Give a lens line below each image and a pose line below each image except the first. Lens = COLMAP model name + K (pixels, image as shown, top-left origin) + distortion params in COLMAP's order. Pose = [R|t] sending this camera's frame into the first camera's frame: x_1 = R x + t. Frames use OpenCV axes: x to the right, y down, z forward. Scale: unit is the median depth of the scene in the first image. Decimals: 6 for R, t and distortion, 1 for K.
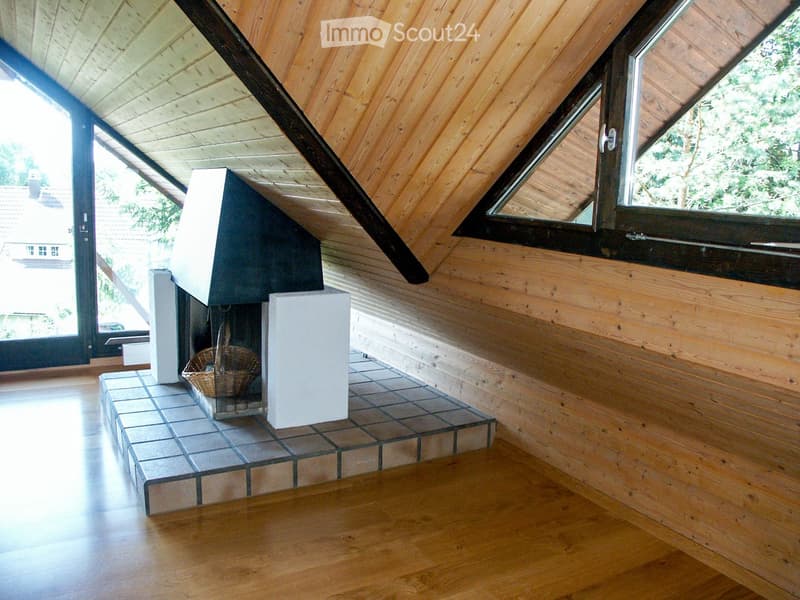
lens RADIAL K [[700.8, 0, 400.0], [0, 700.8, 300.0], [0, 0, 1]] dist [-0.199922, 0.270264]
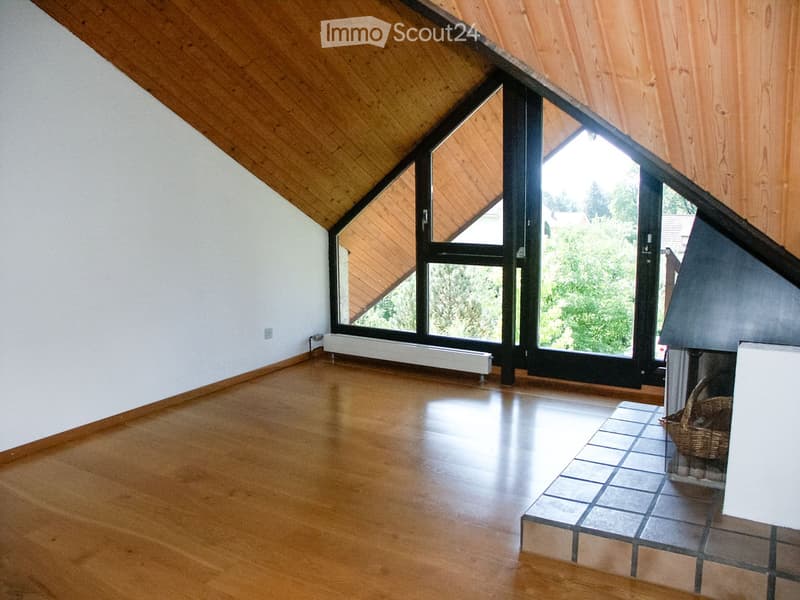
lens RADIAL K [[700.8, 0, 400.0], [0, 700.8, 300.0], [0, 0, 1]] dist [-0.199922, 0.270264]
pose [[0.482630, 0.090894, -0.871095, 0.287585], [-0.117930, 0.992287, 0.038201, -0.039280], [0.867848, 0.084292, 0.489627, 0.290465]]
